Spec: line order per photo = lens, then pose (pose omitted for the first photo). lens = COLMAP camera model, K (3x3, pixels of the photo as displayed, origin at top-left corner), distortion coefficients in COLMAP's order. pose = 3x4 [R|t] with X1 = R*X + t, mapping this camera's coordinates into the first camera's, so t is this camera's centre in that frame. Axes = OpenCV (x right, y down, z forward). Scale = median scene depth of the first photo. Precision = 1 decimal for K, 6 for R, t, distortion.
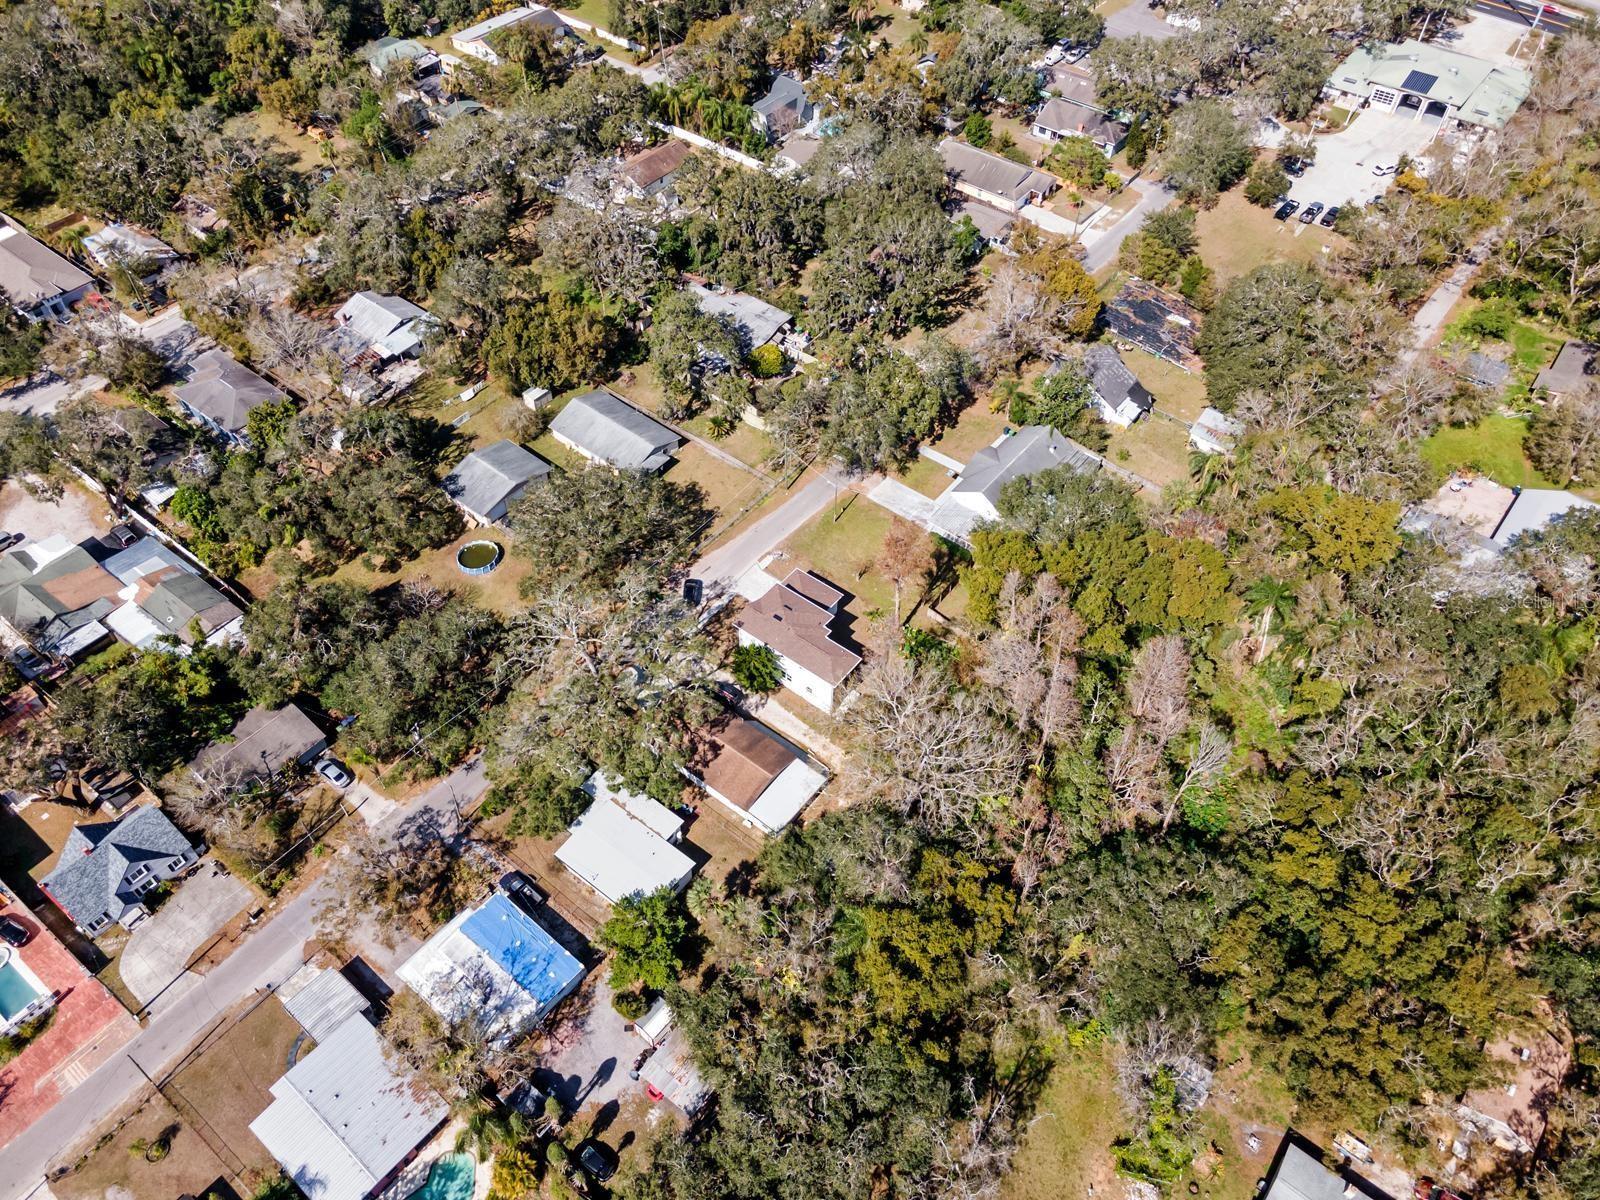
lens RADIAL K [[1151.5, 0, 800.0], [0, 1151.5, 600.0], [0, 0, 1]] dist [0.054464, -0.001703]
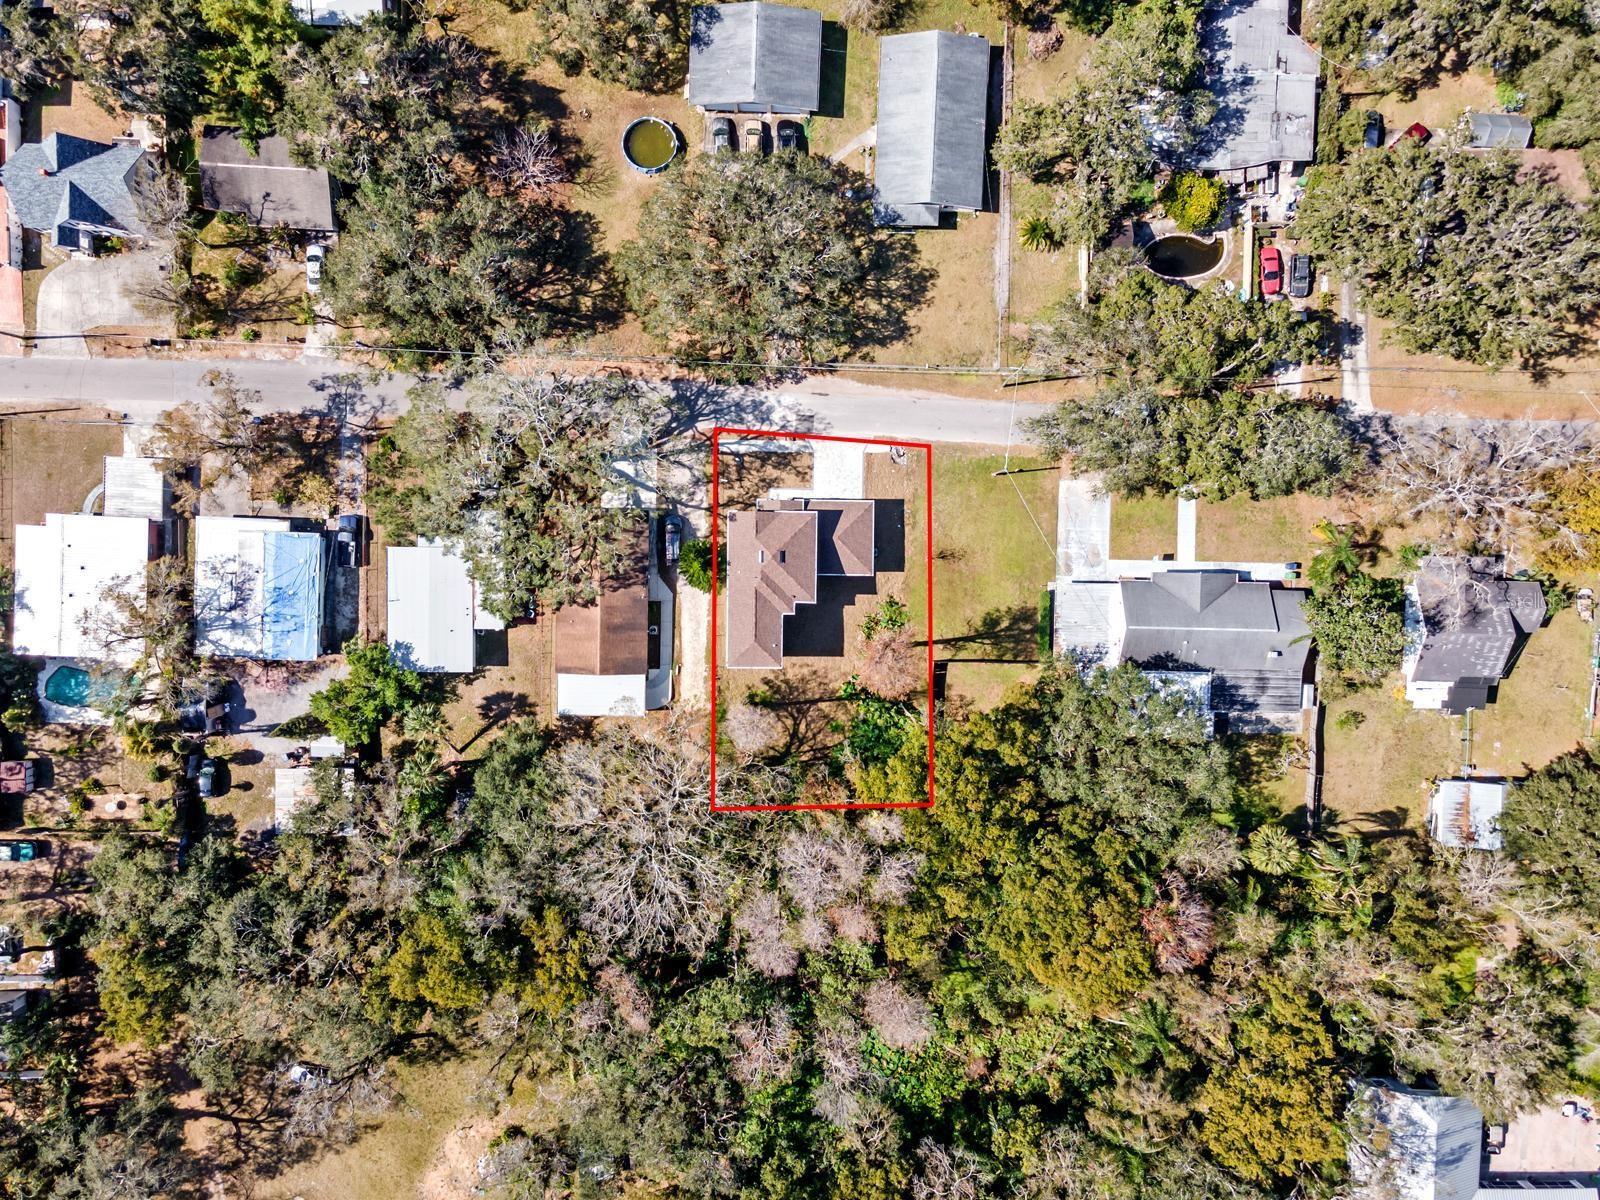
lens RADIAL K [[1151.5, 0, 800.0], [0, 1151.5, 600.0], [0, 0, 1]] dist [0.054464, -0.001703]
pose [[0.602503, 0.797905, 0.018366, 0.008297], [-0.604631, 0.441299, 0.663081, -0.588155], [0.520971, -0.410613, 0.748322, 0.443811]]
